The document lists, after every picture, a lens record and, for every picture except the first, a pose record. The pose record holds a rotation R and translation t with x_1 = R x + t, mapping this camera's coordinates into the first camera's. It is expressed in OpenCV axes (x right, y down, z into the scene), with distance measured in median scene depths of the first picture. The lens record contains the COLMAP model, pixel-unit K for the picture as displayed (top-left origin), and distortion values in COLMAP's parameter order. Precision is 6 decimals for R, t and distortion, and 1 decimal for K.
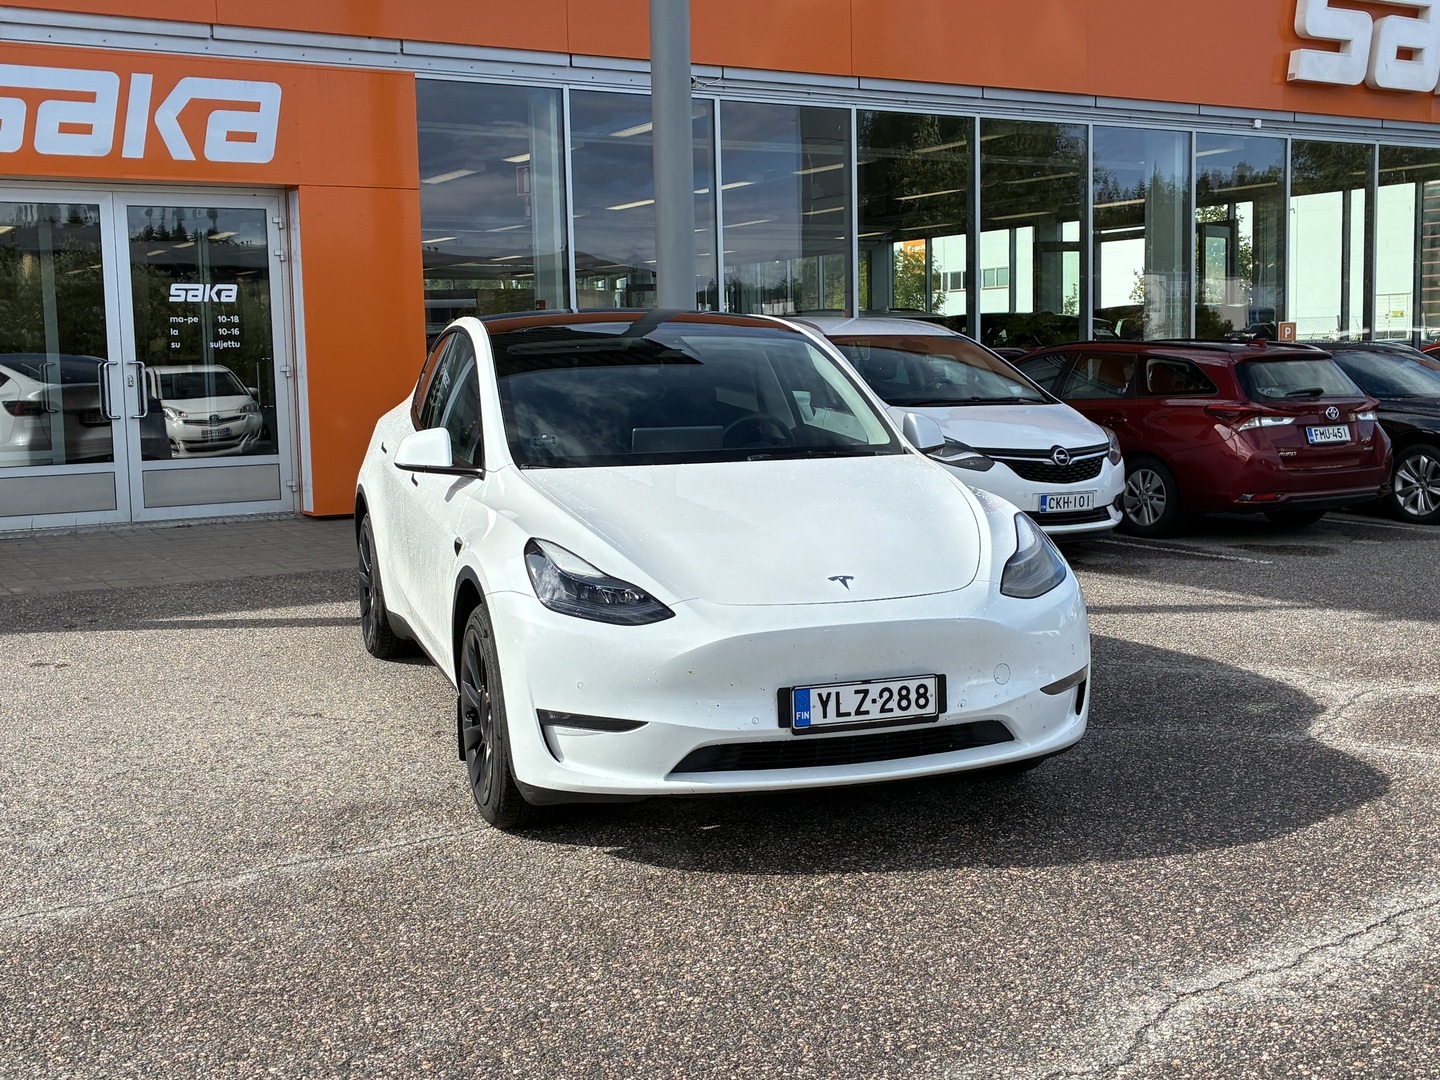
lens RADIAL K [[1726.9, 0, 725.6], [0, 1726.9, 531.3], [0, 0, 1]] dist [0.020285, 0.000000]
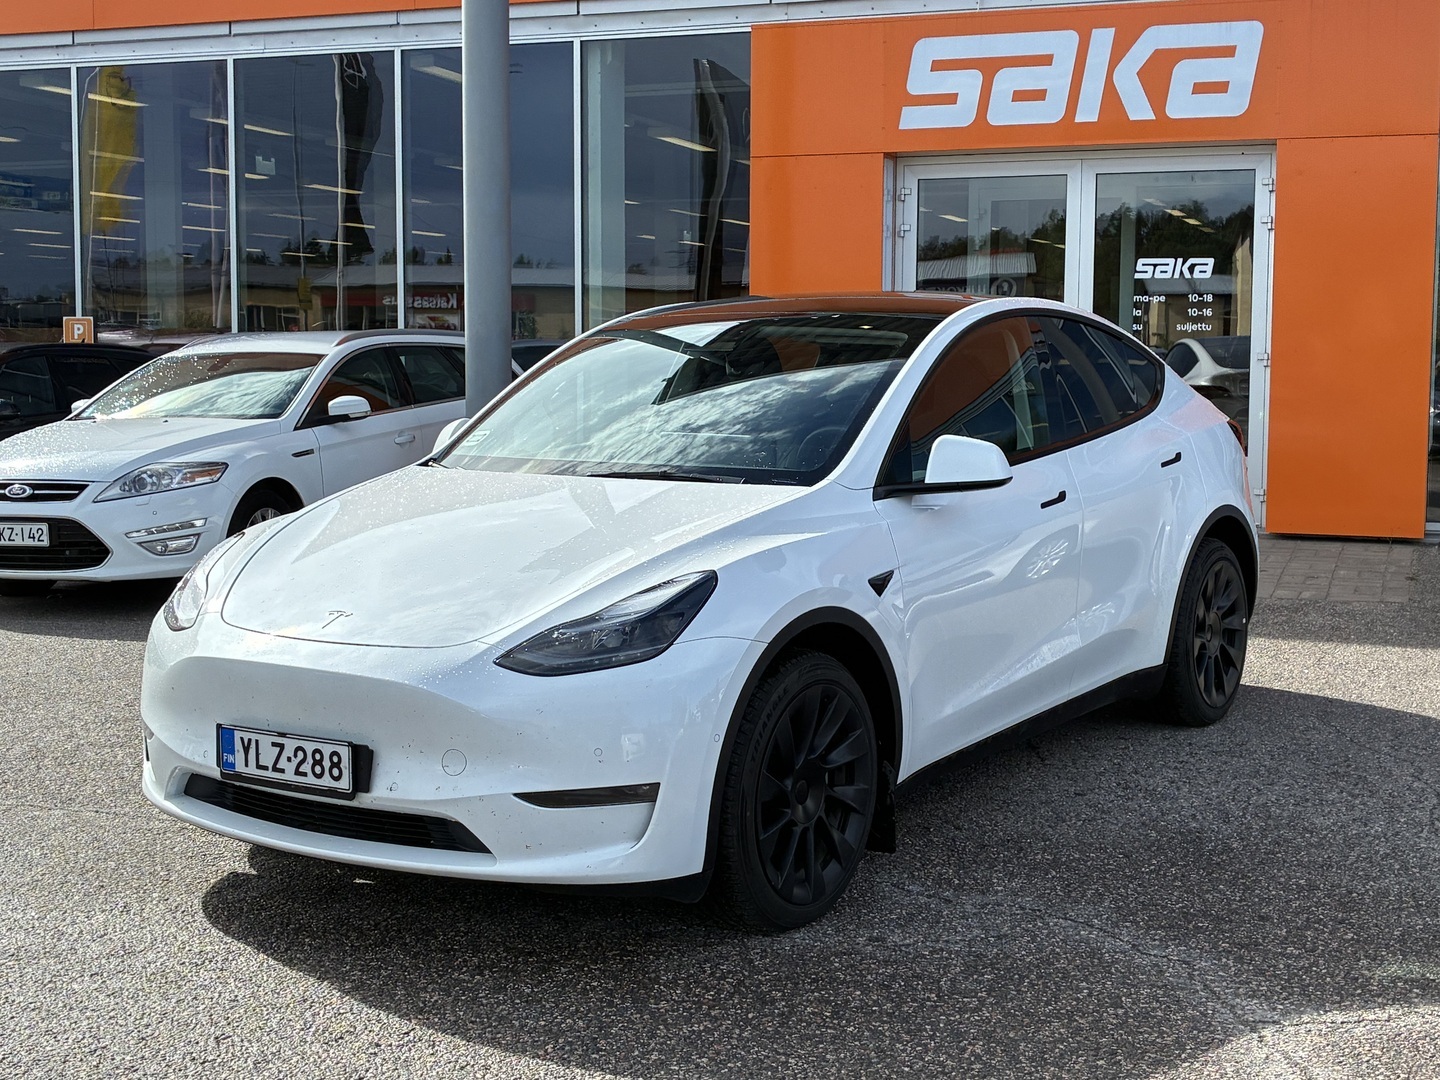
lens RADIAL K [[1942.8, 0, 718.9], [0, 1942.8, 549.5], [0, 0, 1]] dist [0.001296, 0.000000]
pose [[0.625730, 0.101885, -0.773358, 0.922298], [-0.095143, 0.993999, 0.053972, -0.073071], [0.774216, 0.039808, 0.631668, 0.549651]]
